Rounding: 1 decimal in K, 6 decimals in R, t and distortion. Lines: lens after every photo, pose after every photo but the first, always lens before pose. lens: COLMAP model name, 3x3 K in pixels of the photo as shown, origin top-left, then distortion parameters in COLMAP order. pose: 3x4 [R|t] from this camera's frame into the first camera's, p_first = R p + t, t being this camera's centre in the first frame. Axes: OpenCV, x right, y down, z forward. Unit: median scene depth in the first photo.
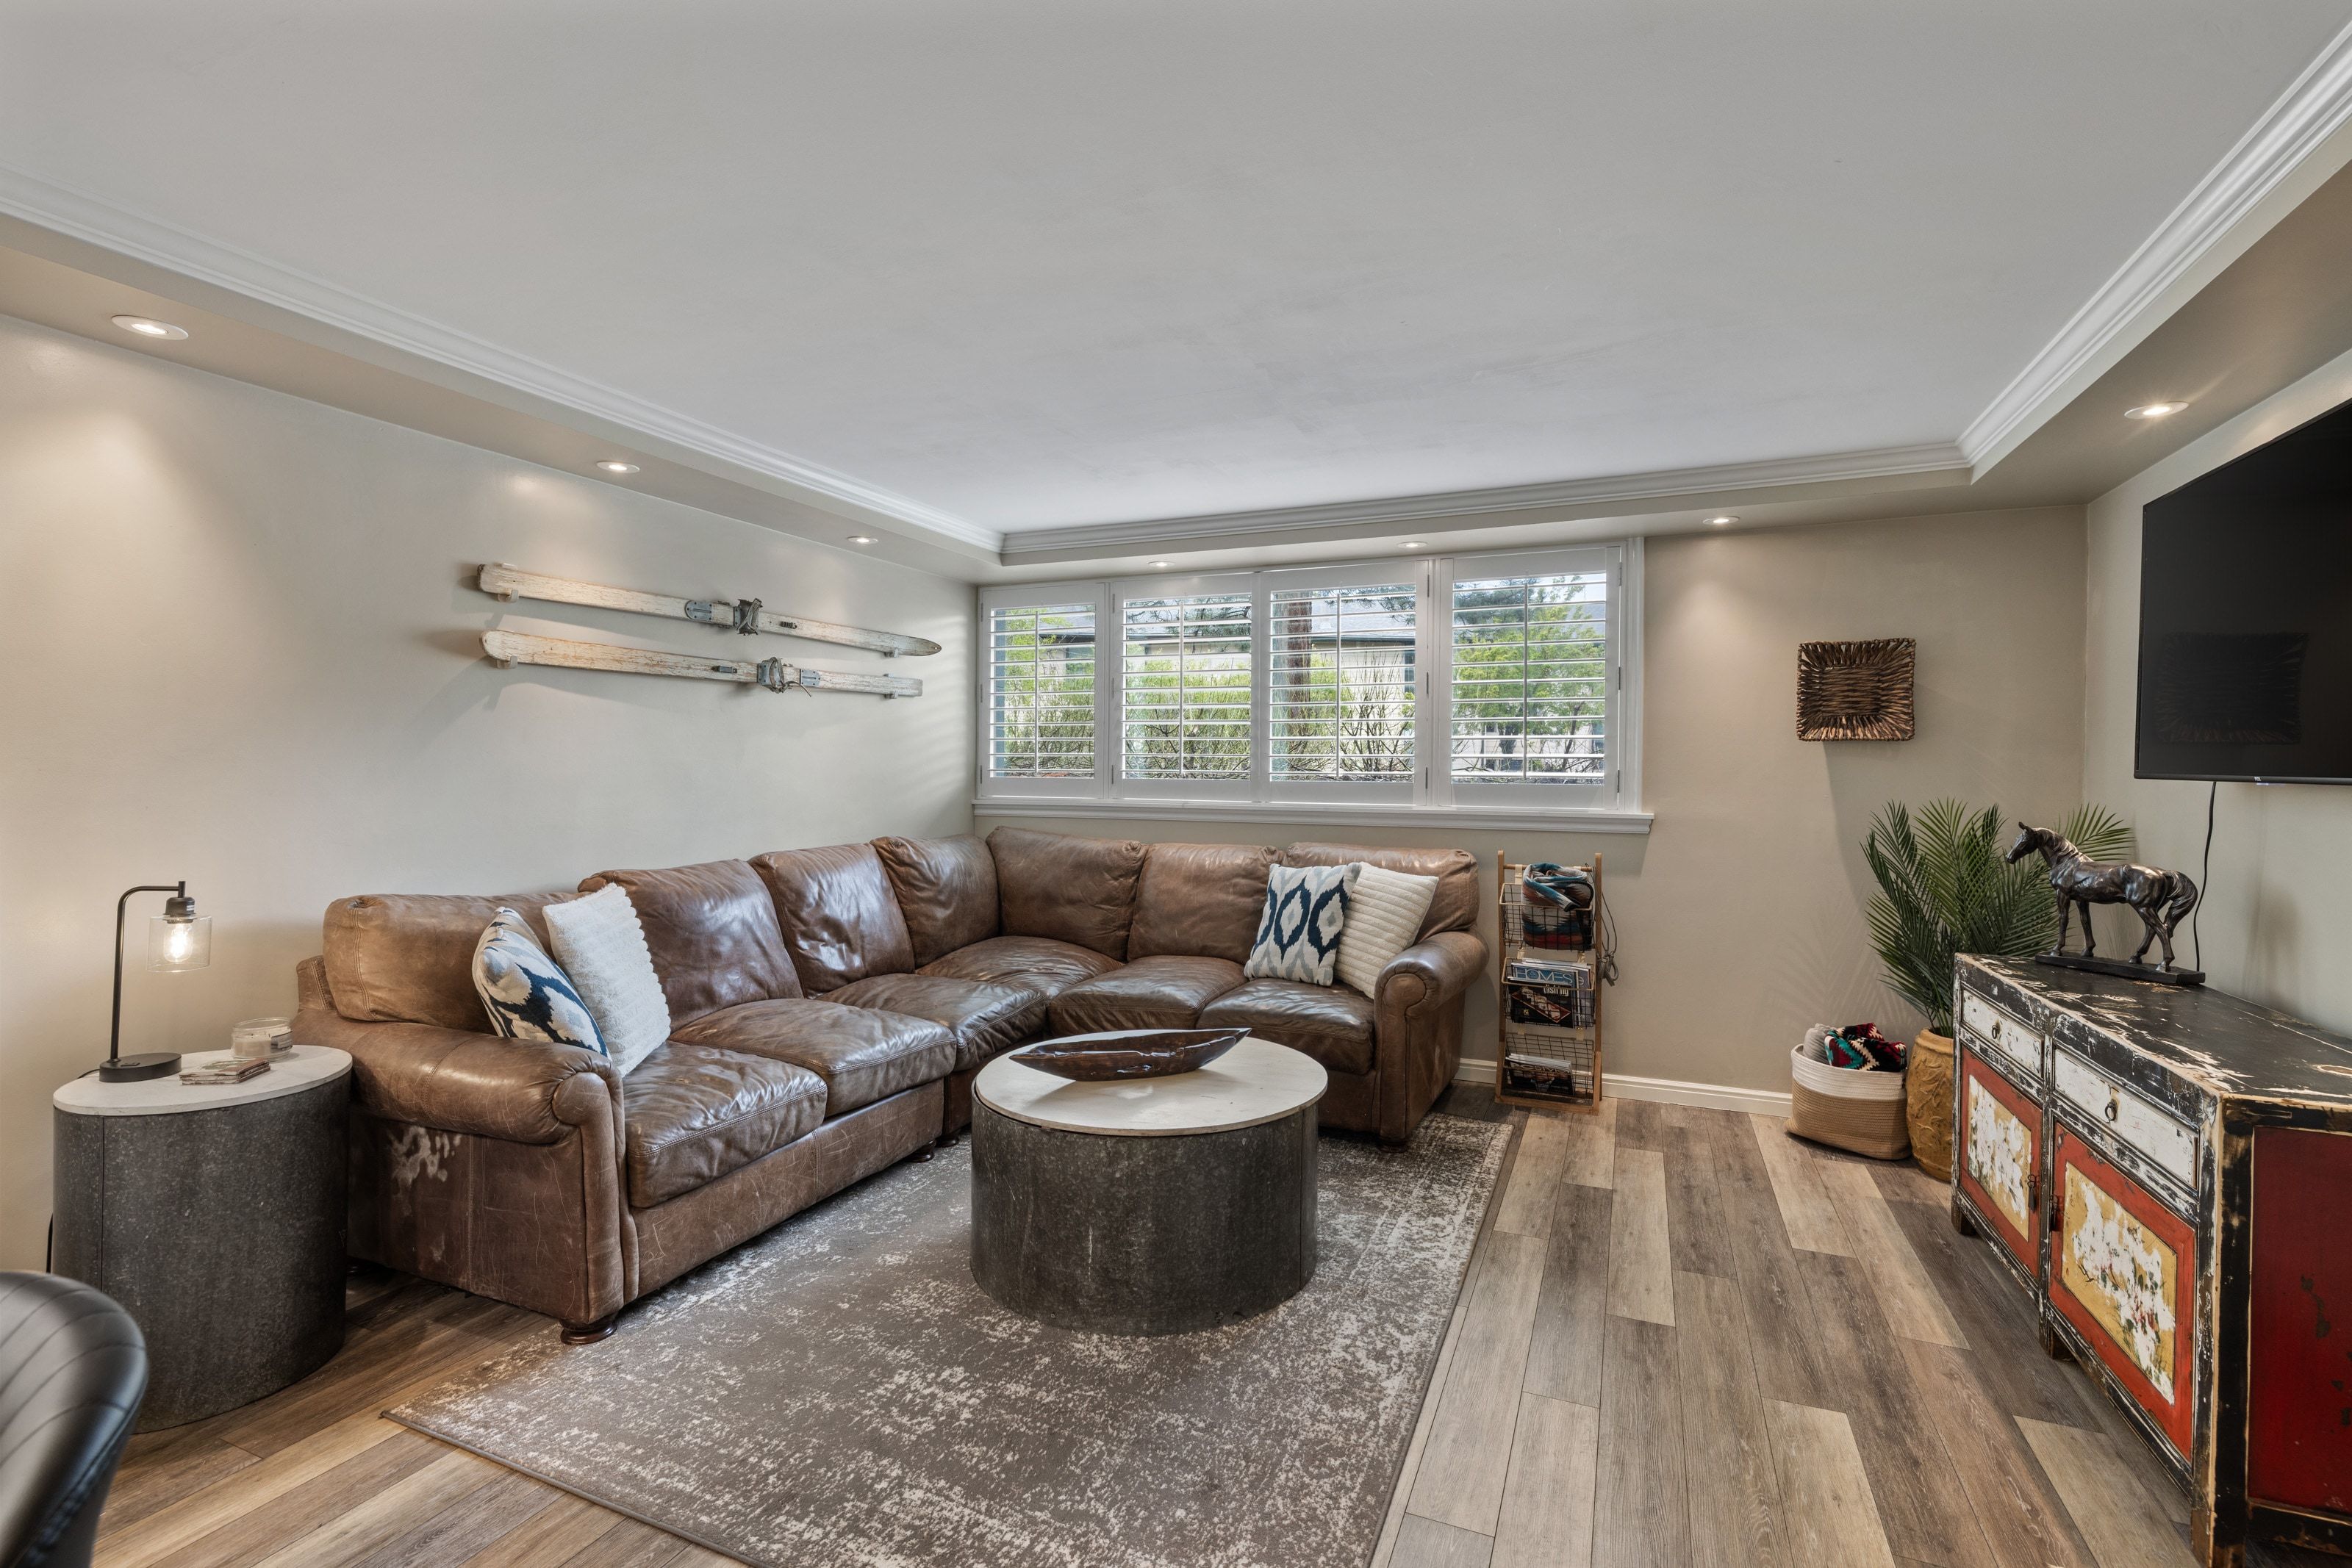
lens RADIAL K [[1060.7, 0, 1162.9], [0, 1060.7, 771.7], [0, 0, 1]] dist [-0.003857, -0.000216]
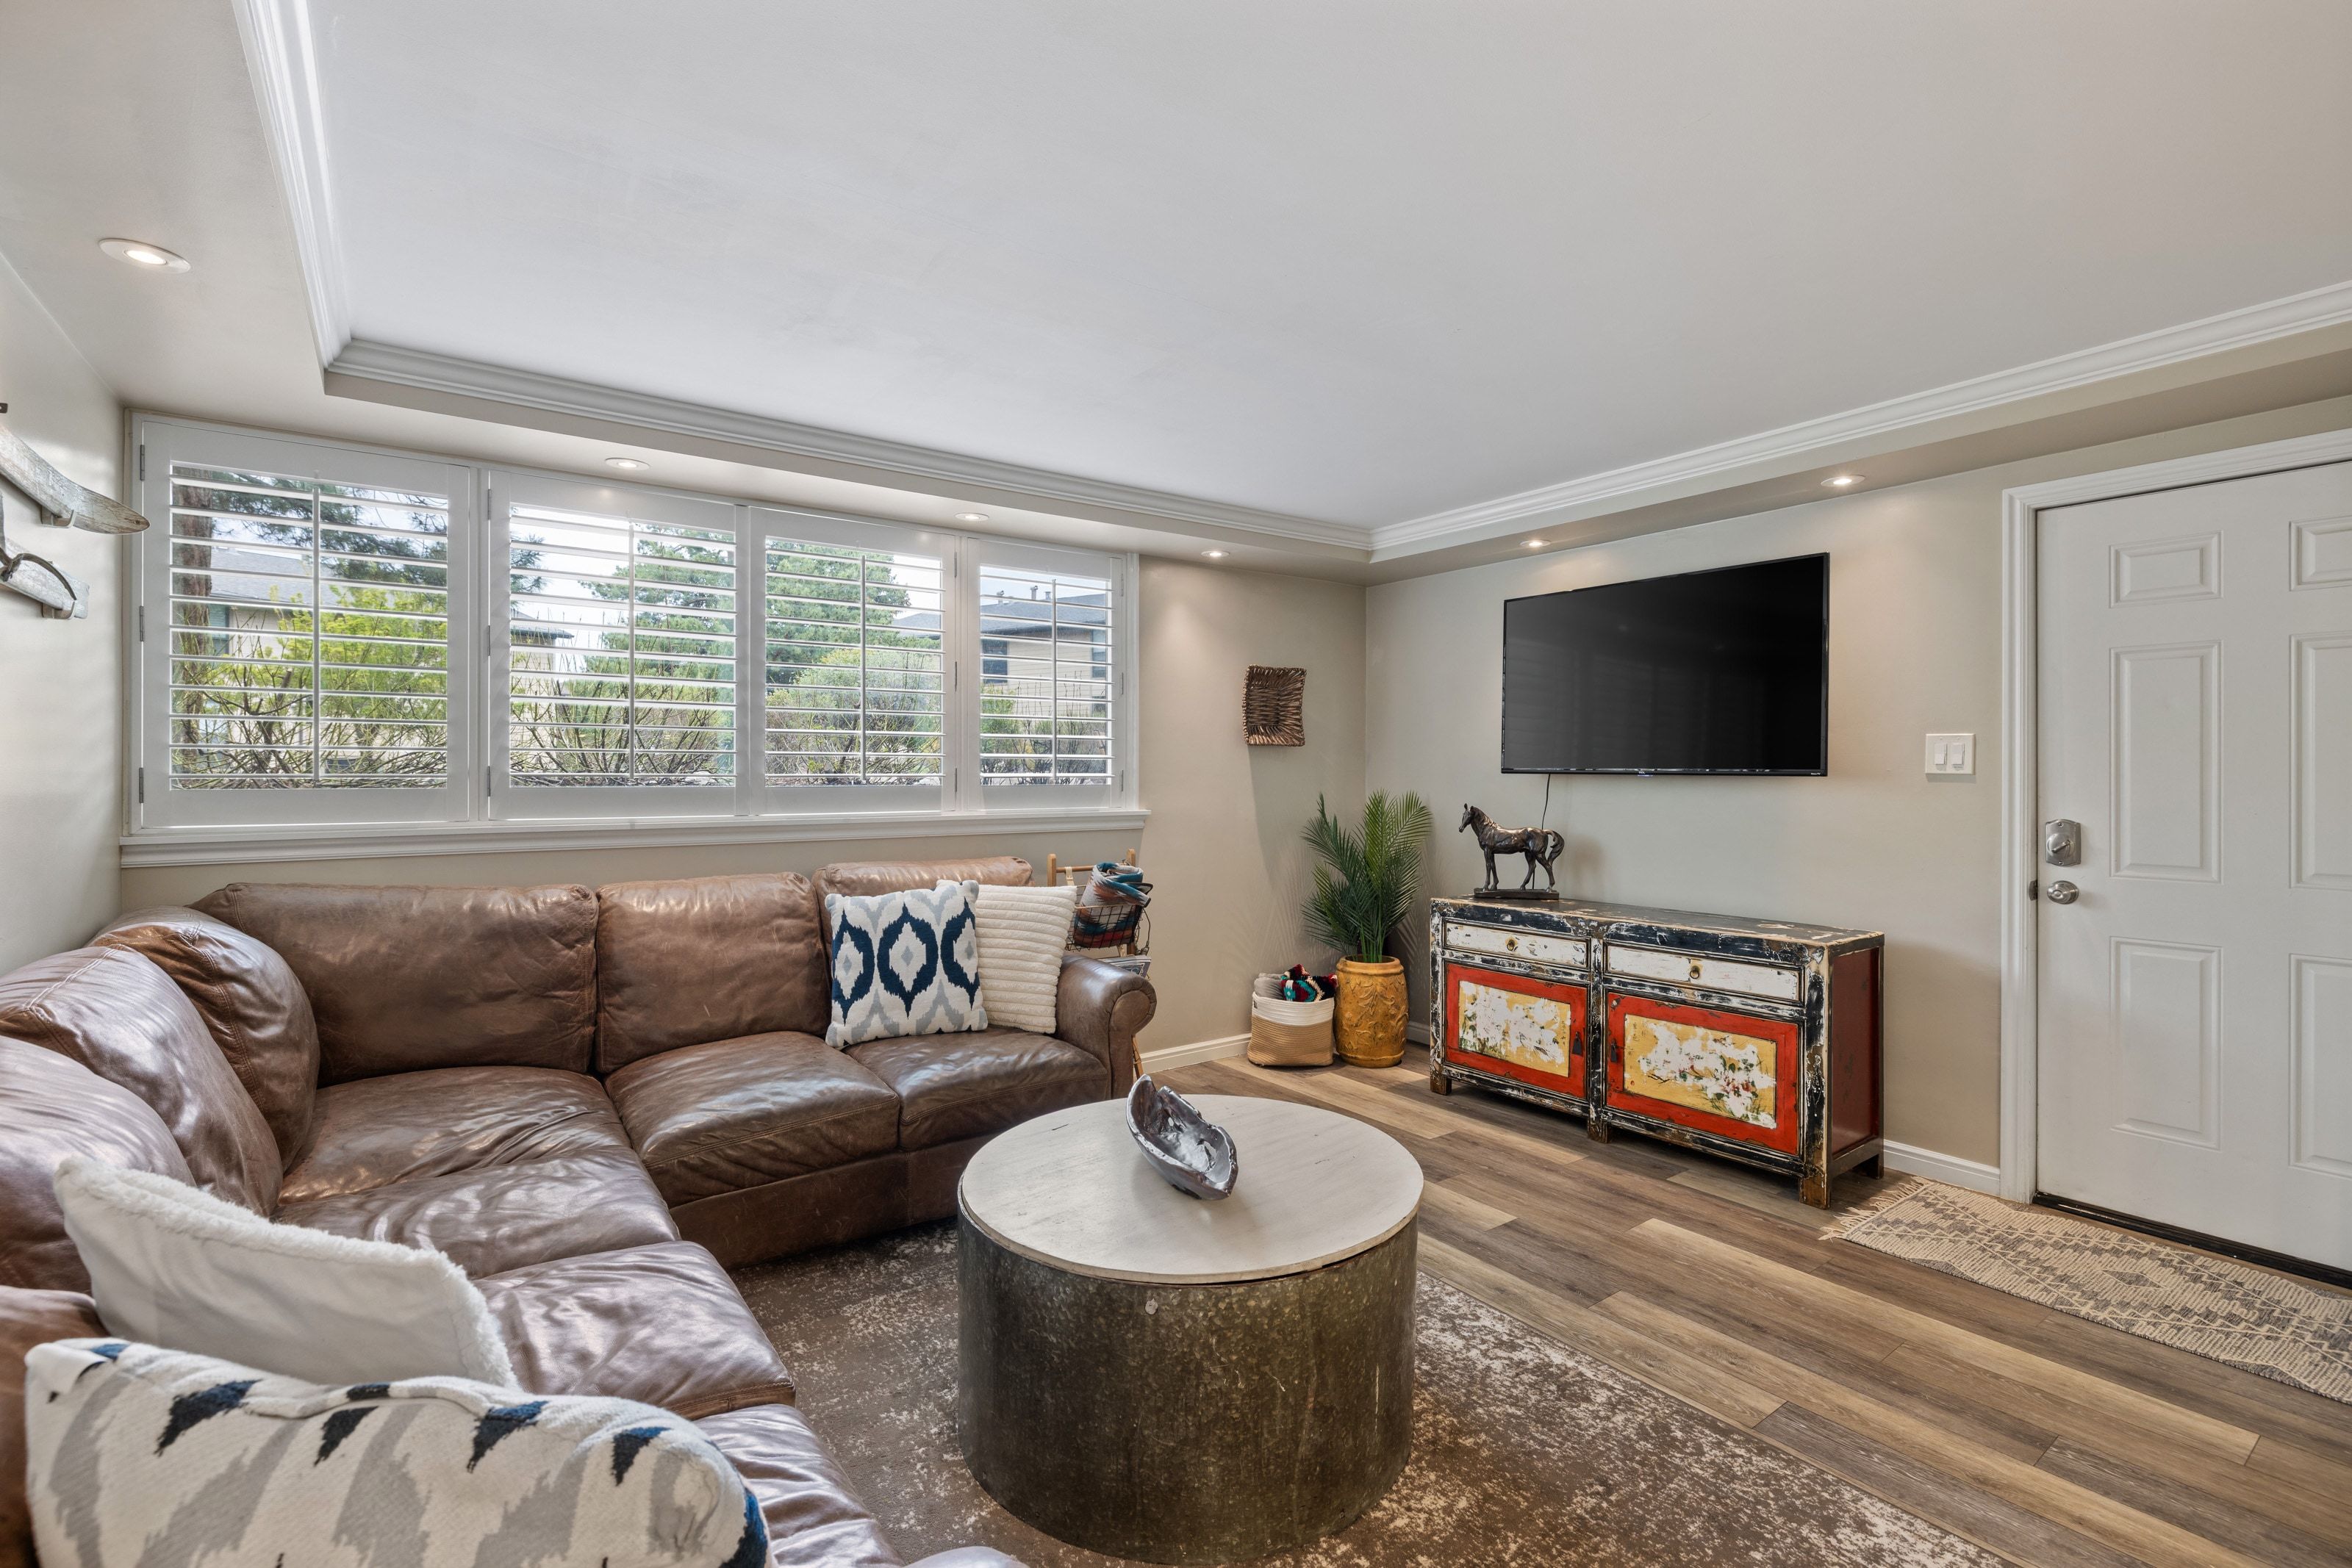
lens RADIAL K [[1060.7, 0, 1162.9], [0, 1060.7, 771.7], [0, 0, 1]] dist [-0.003857, -0.000216]
pose [[0.503094, -0.006134, 0.864210, -0.512729], [0.006759, 0.999972, 0.003162, -0.003061], [-0.864205, 0.004251, 0.503121, 0.473156]]
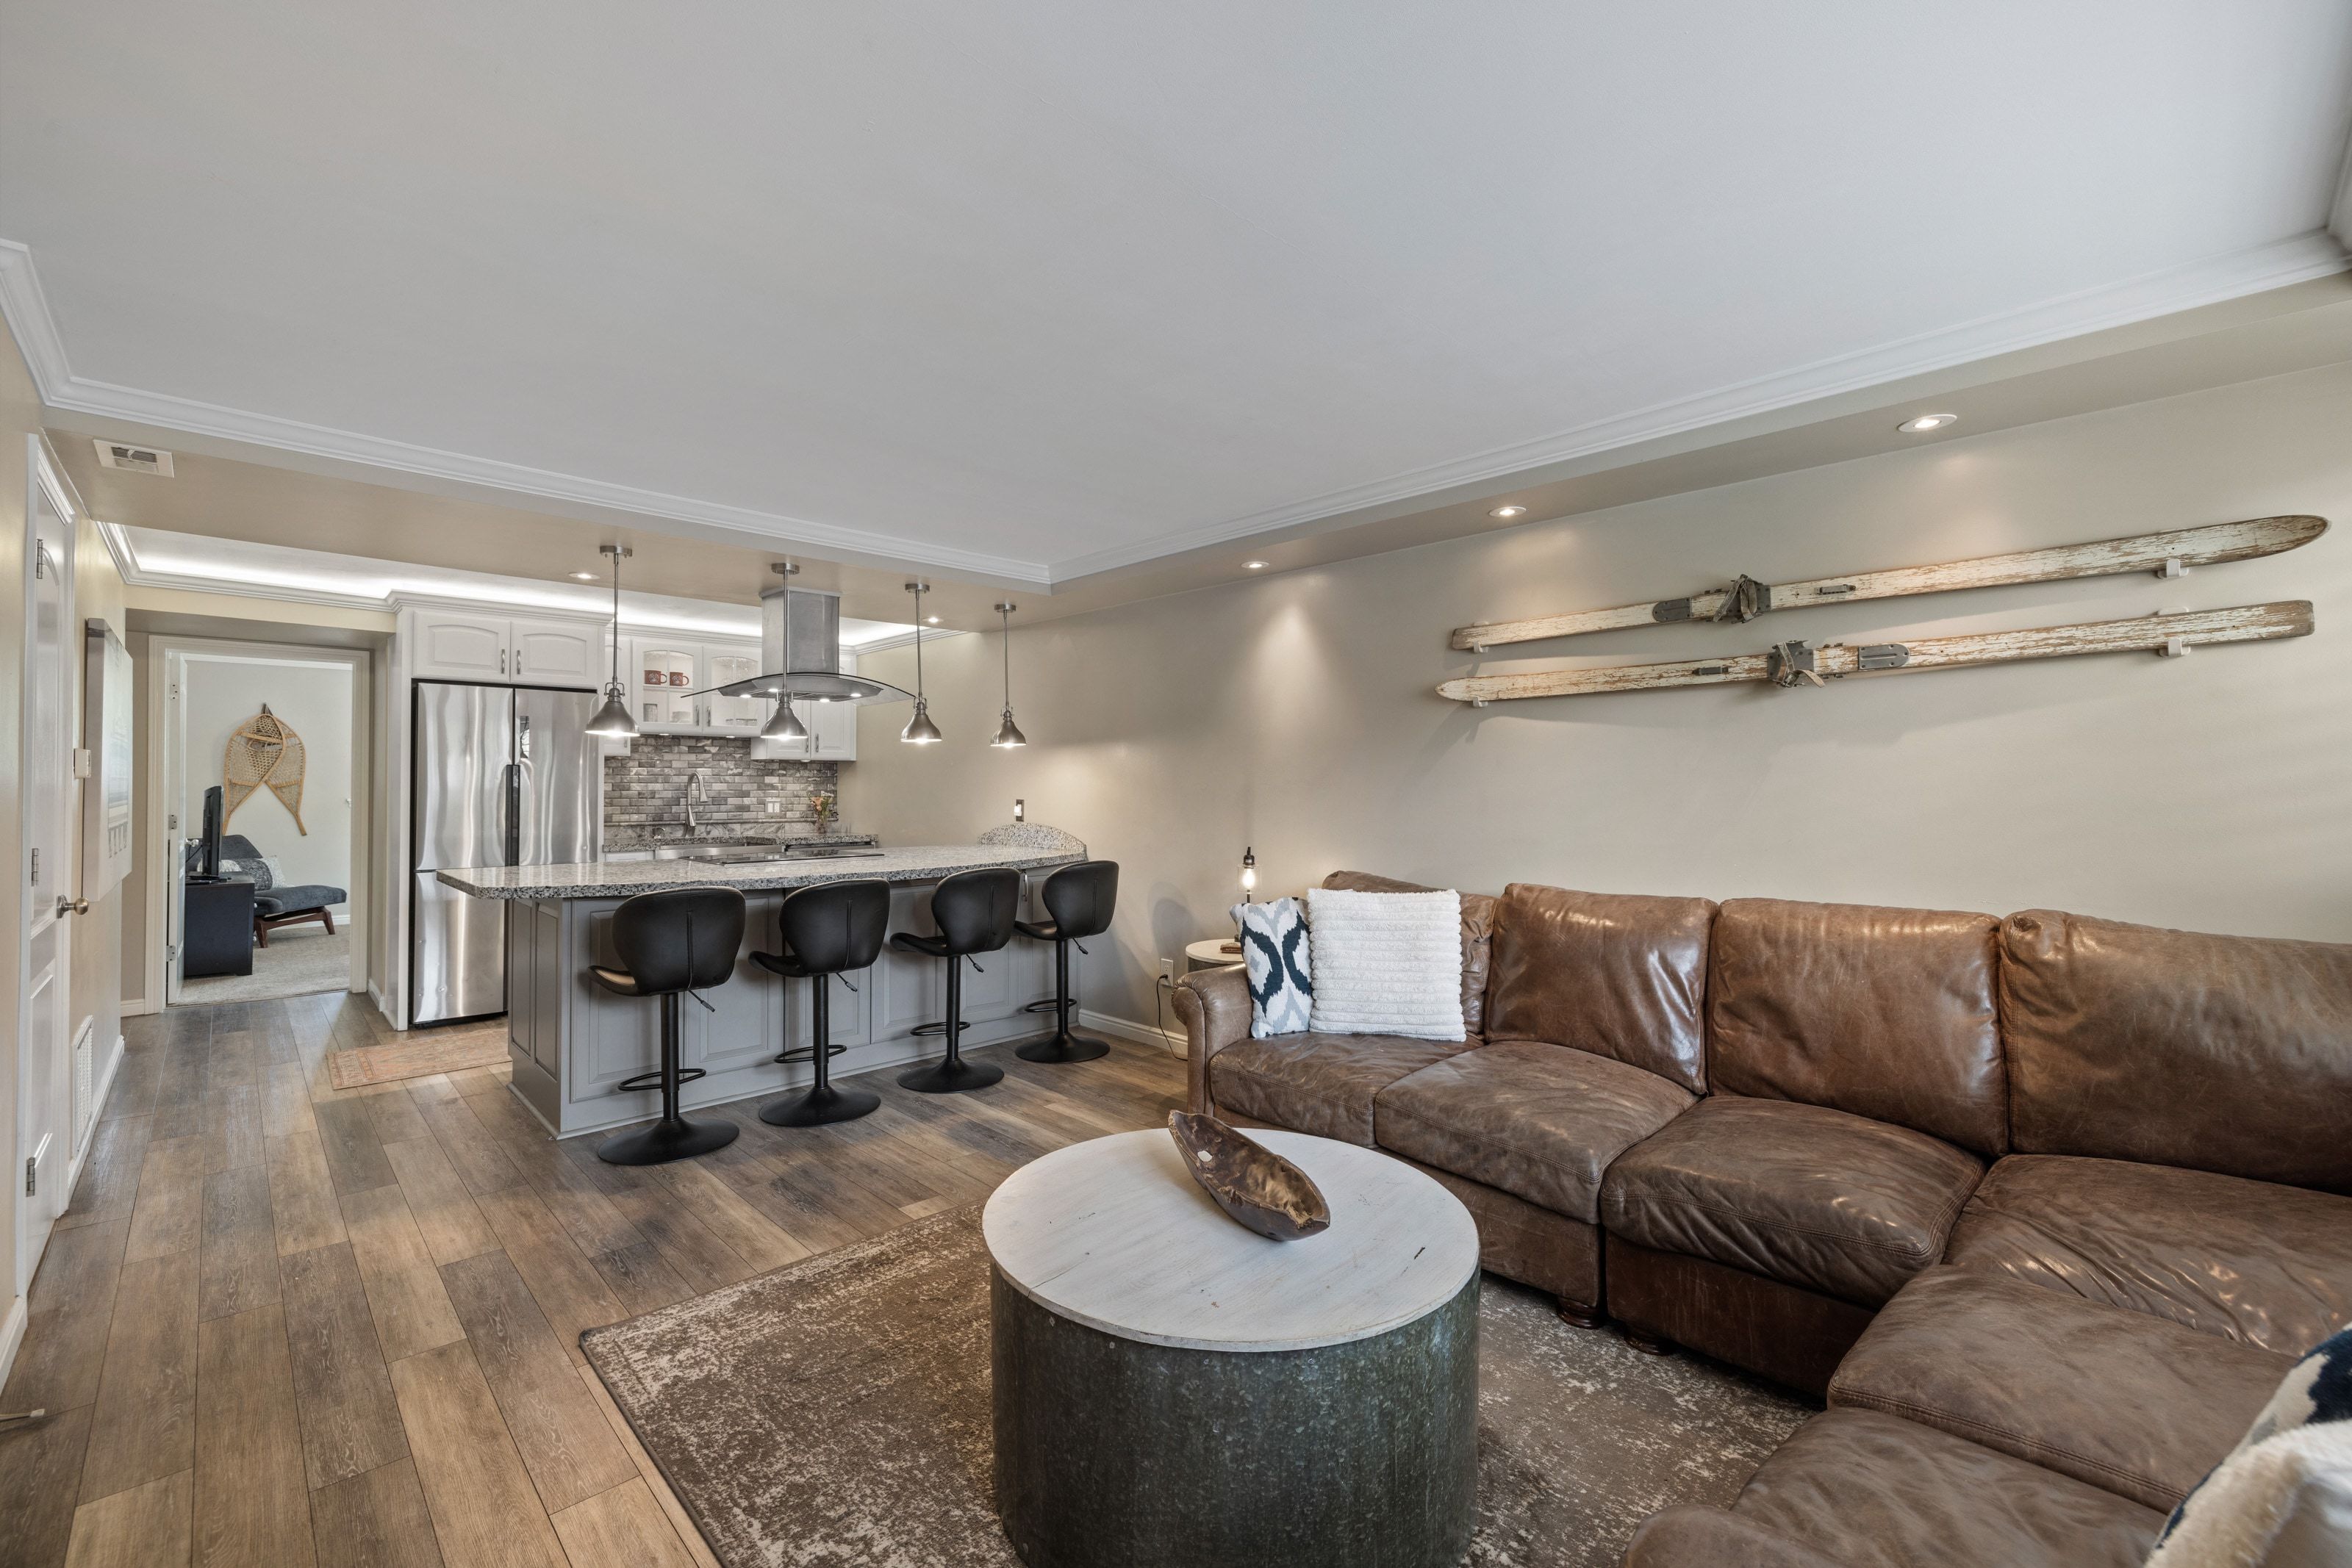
lens RADIAL K [[968.0, 0, 1165.3], [0, 968.0, 781.2], [0, 0, 1]] dist [-0.000981, -0.000063]
pose [[-0.367691, -0.010213, -0.929892, 0.464987], [-0.005010, 0.999947, -0.009001, -0.000276], [0.929935, 0.001349, -0.367723, 0.903751]]
